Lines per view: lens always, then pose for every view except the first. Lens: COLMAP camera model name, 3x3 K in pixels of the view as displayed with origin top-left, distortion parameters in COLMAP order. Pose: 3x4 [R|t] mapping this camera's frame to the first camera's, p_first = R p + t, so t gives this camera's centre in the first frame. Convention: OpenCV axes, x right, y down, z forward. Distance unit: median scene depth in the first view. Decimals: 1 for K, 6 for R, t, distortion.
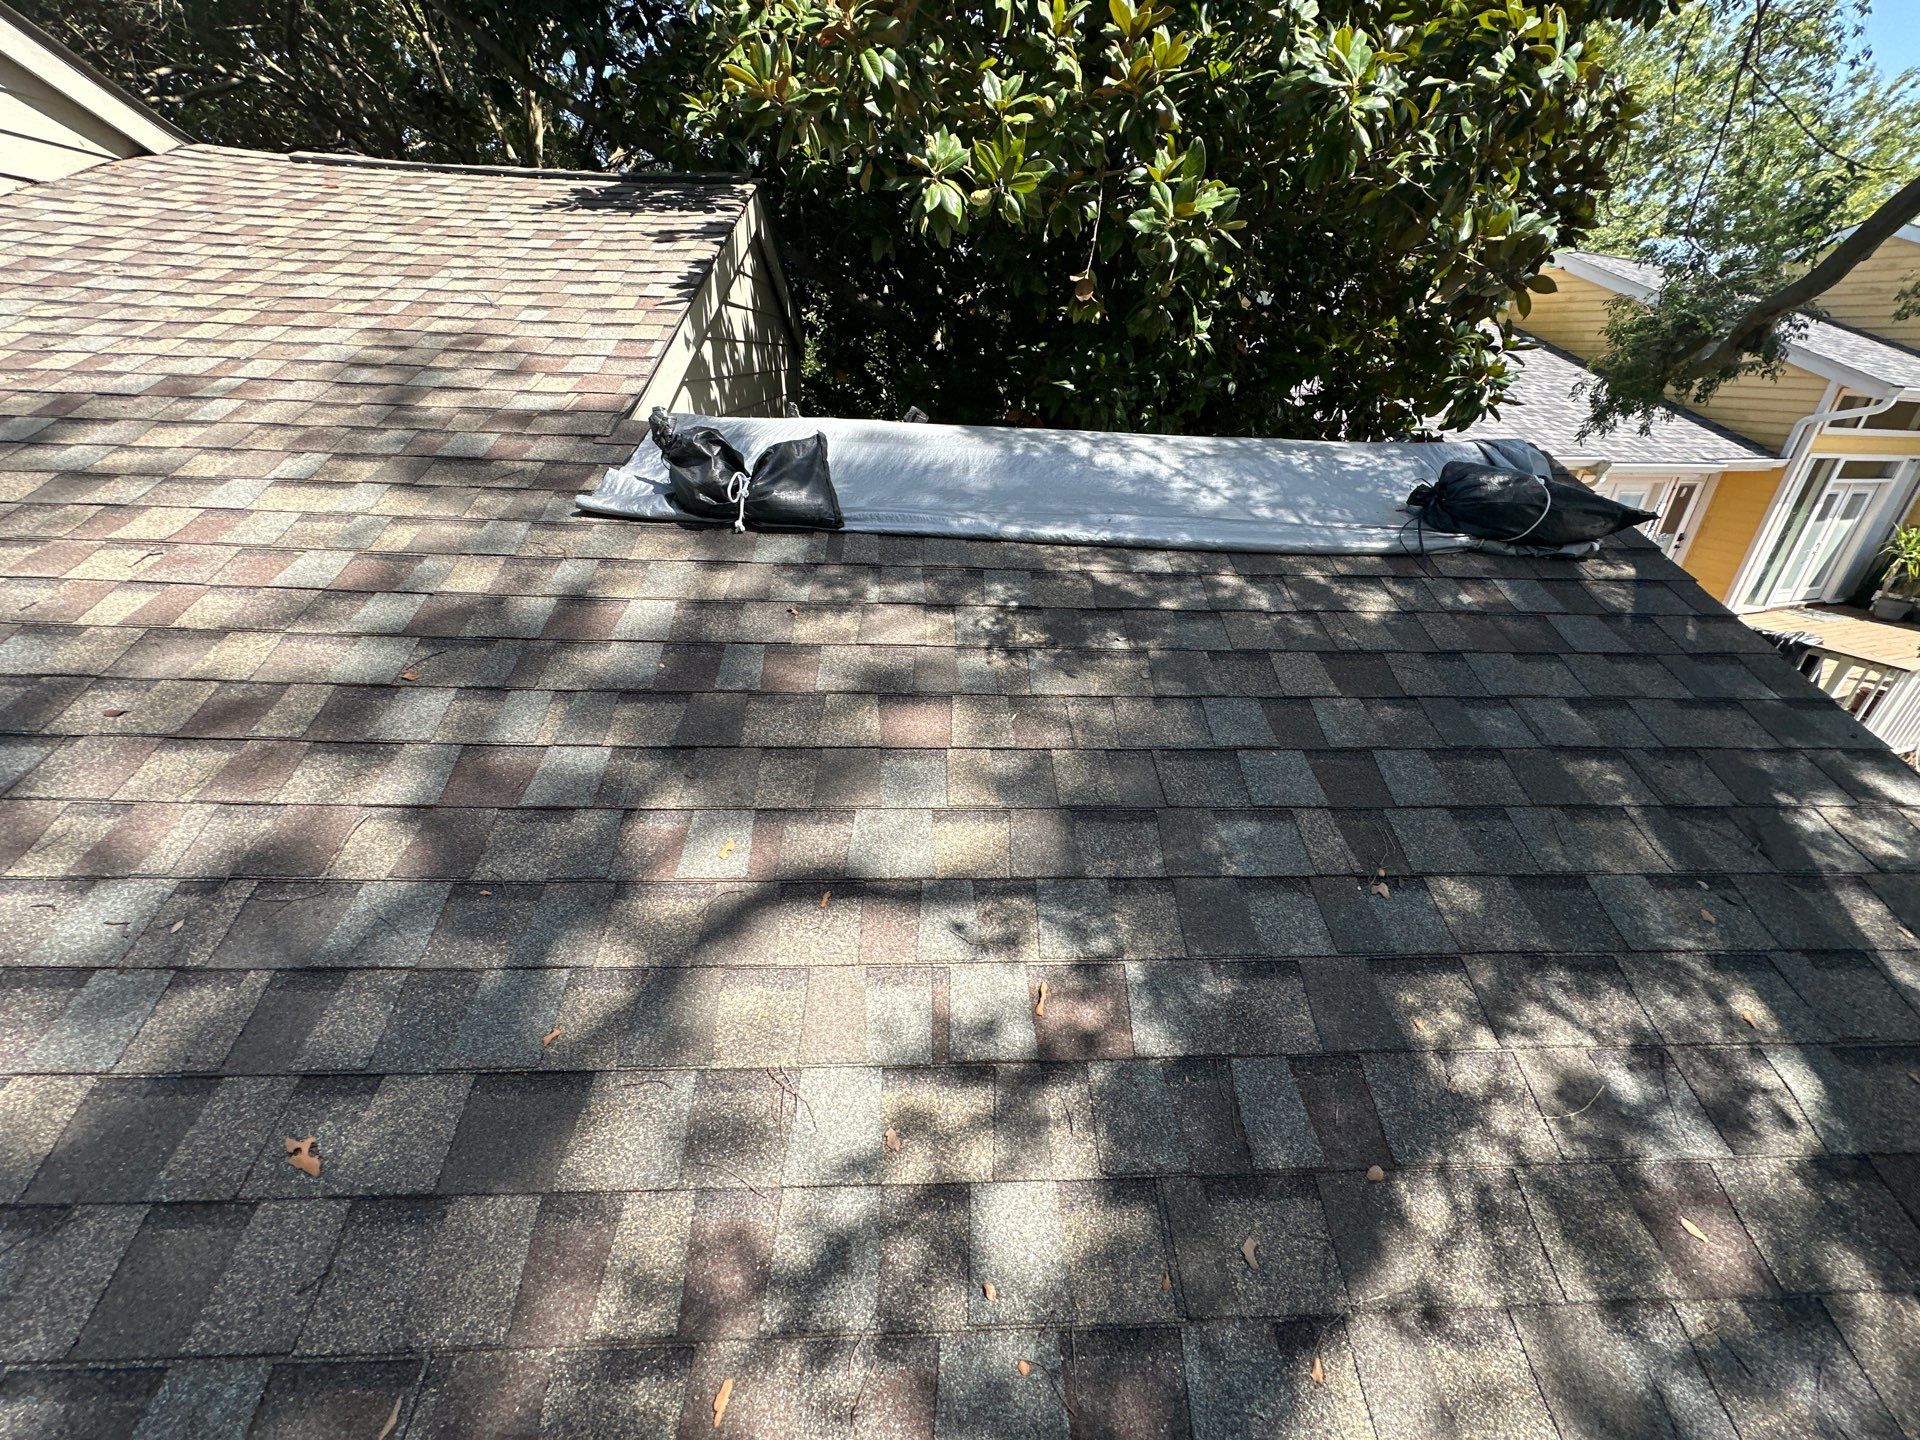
lens RADIAL K [[760.2, 0, 960.8], [0, 760.2, 721.1], [0, 0, 1]] dist [-0.002563, 0.000401]
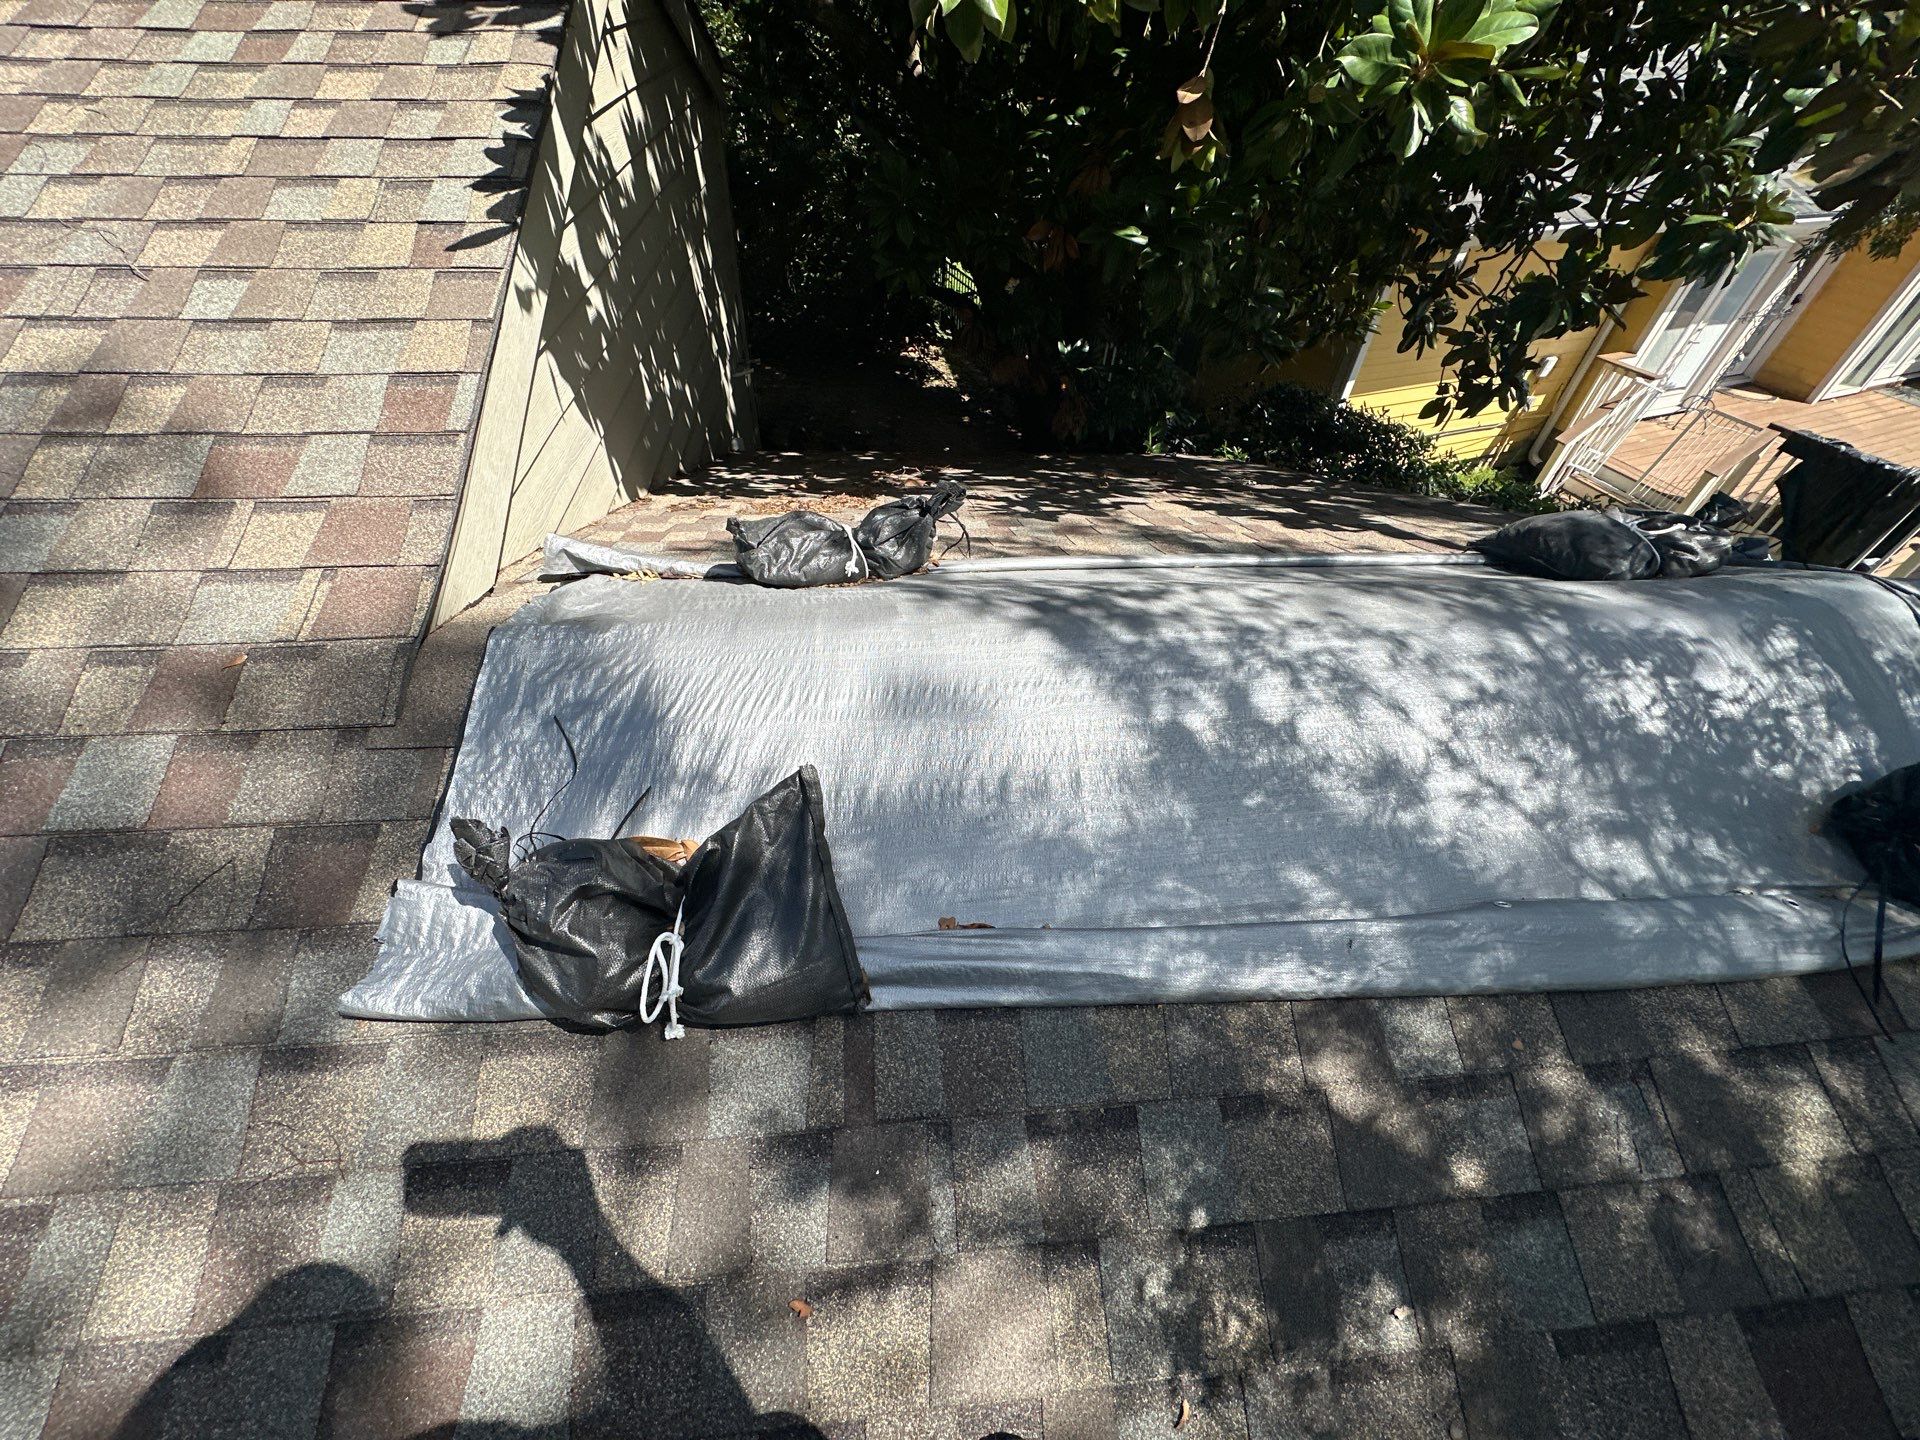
lens RADIAL K [[760.2, 0, 959.1], [0, 760.2, 722.1], [0, 0, 1]] dist [-0.002563, 0.000401]
pose [[0.999198, -0.026530, 0.029981, -0.097505], [0.014965, 0.942130, 0.334914, -0.592620], [-0.037131, -0.334196, 0.941772, 0.535778]]
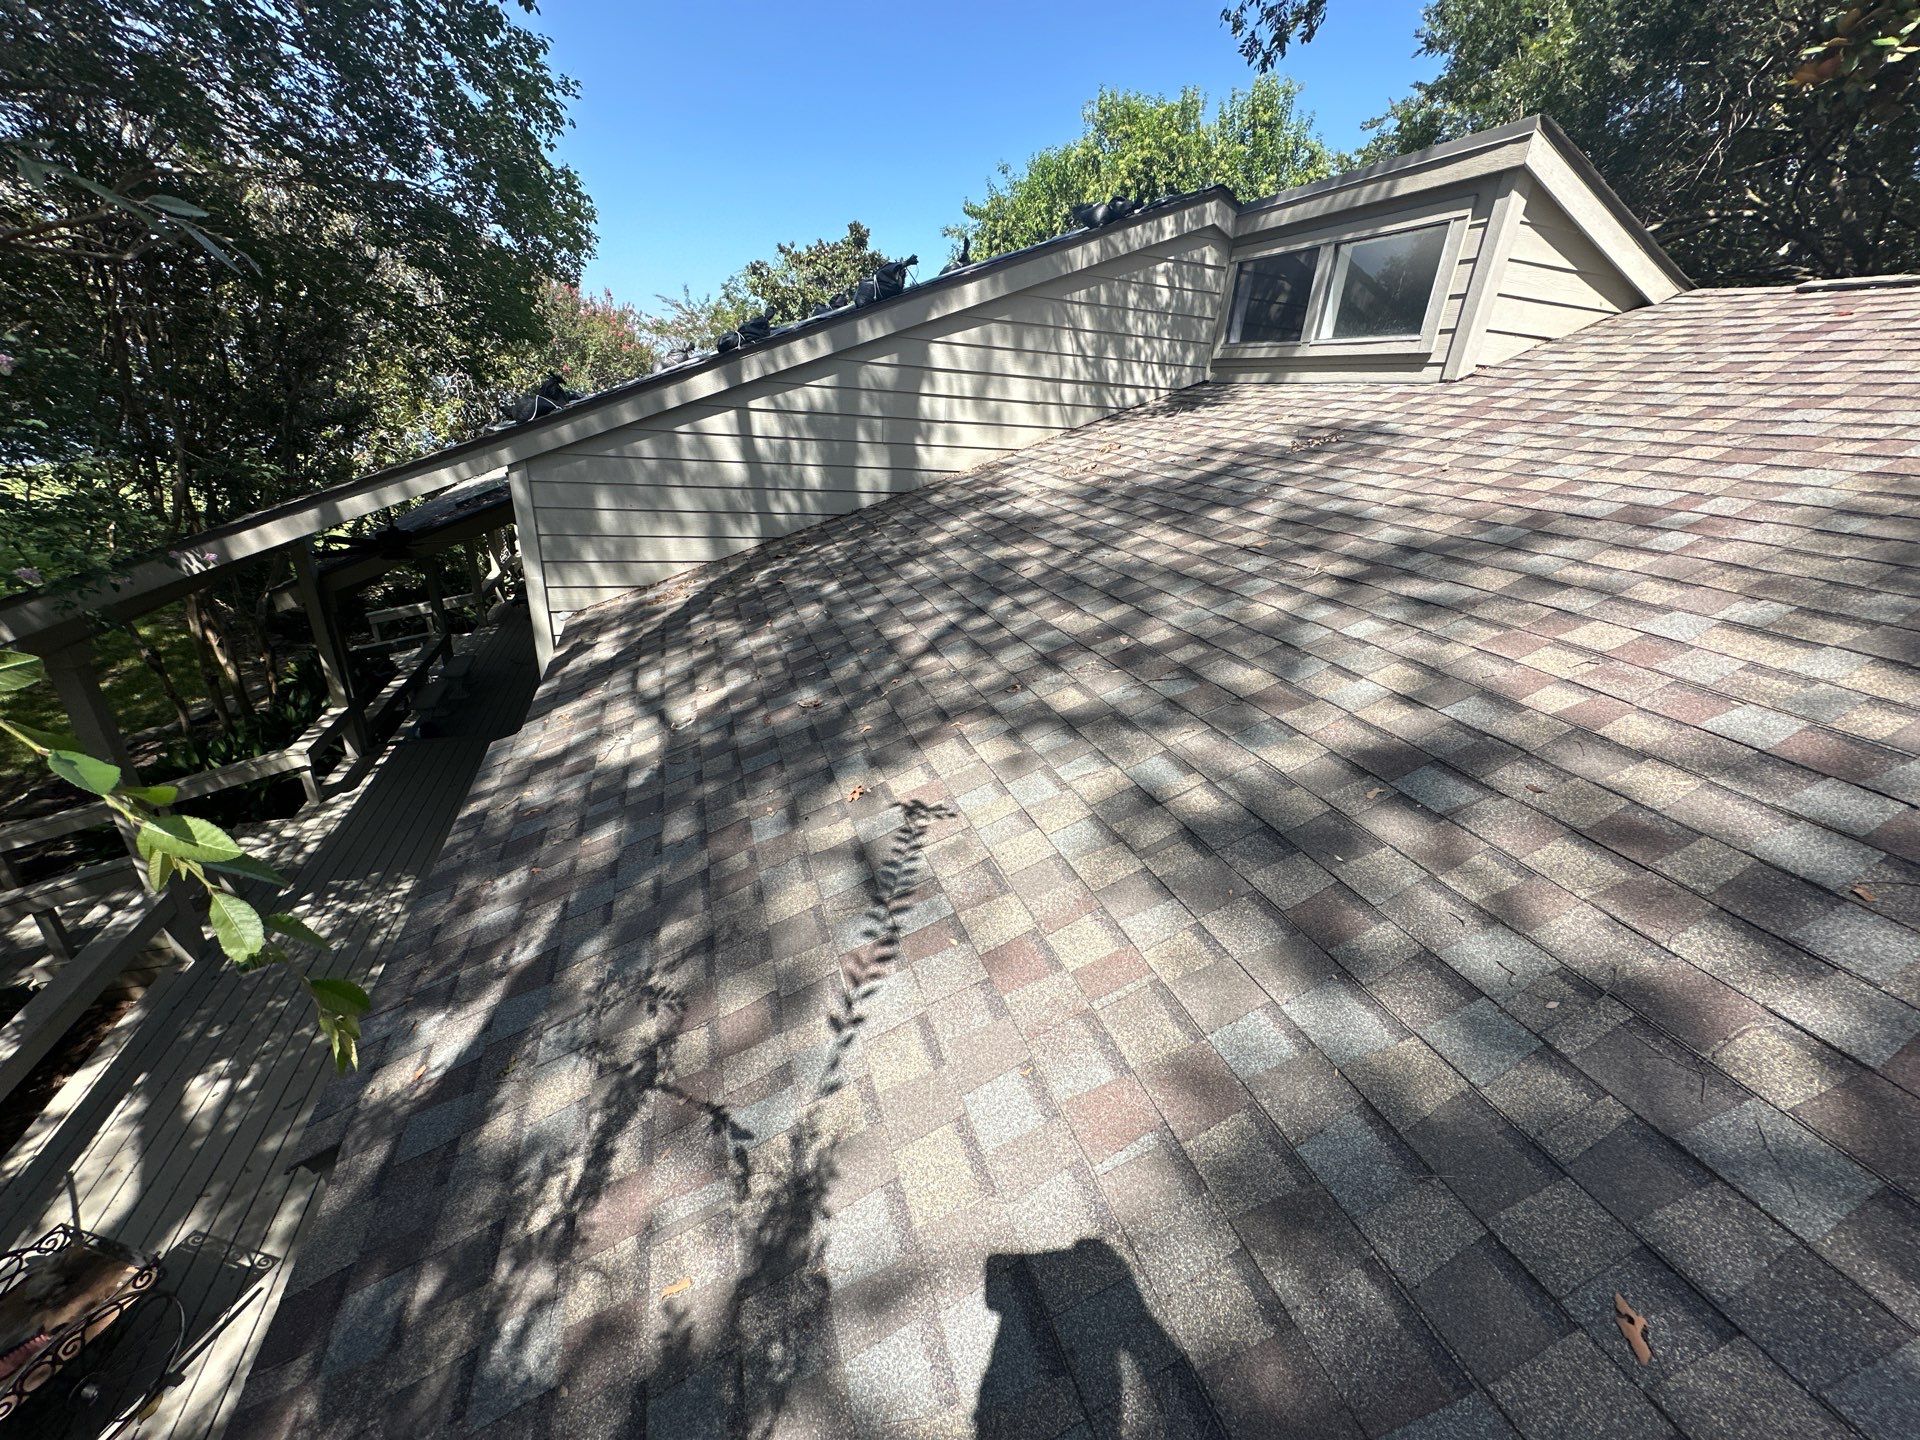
lens RADIAL K [[760.2, 0, 951.6], [0, 760.2, 723.1], [0, 0, 1]] dist [-0.002563, 0.000401]
pose [[0.268102, 0.358970, -0.894015, -0.236452], [-0.462151, 0.862162, 0.207588, 0.050800], [0.845303, 0.357515, 0.397045, -0.177972]]
